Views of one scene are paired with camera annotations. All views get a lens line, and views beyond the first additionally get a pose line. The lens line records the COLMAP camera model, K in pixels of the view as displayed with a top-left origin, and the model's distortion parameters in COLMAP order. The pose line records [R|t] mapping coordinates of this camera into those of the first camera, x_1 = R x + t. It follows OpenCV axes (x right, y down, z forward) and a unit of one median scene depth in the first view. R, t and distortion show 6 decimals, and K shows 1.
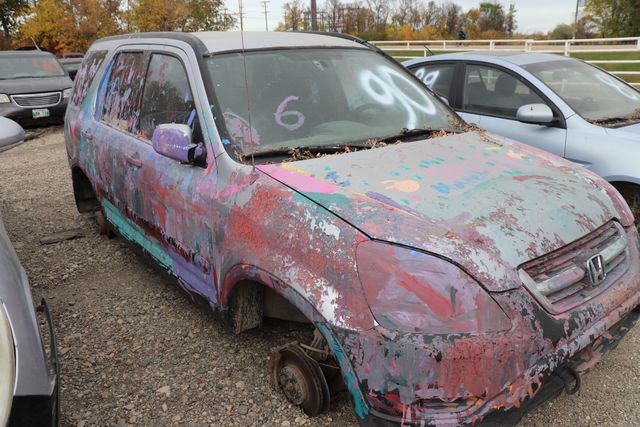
lens RADIAL K [[526.2, 0, 322.7], [0, 526.2, 211.6], [0, 0, 1]] dist [-0.184591, 0.173296]
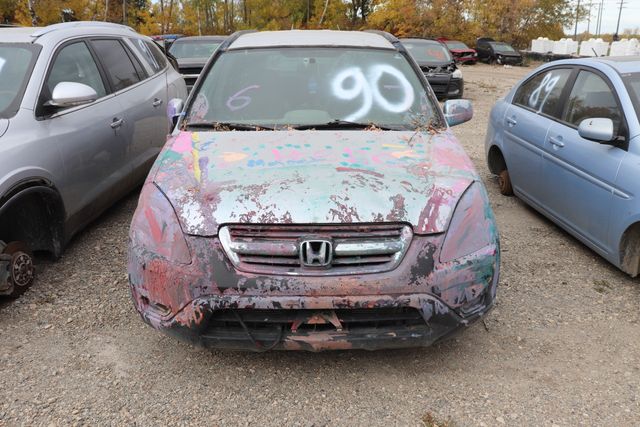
lens RADIAL K [[549.5, 0, 320.0], [0, 549.5, 213.5], [0, 0, 1]] dist [-0.188420, 0.210101]
pose [[0.794113, 0.199897, -0.573956, 0.991060], [-0.195807, 0.978158, 0.069758, -0.042661], [0.575365, 0.056989, 0.815909, 0.032637]]
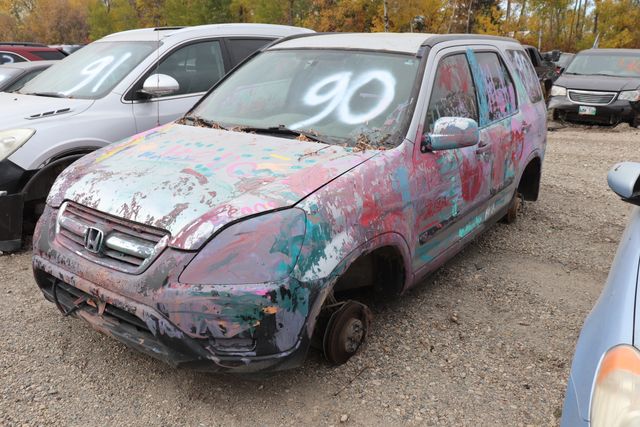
lens RADIAL K [[549.5, 0, 320.0], [0, 549.5, 213.5], [0, 0, 1]] dist [-0.188420, 0.210101]
pose [[0.271241, 0.303551, -0.913392, 1.466447], [-0.309011, 0.926195, 0.216042, -0.301575], [0.911559, 0.223649, 0.345022, 0.851714]]
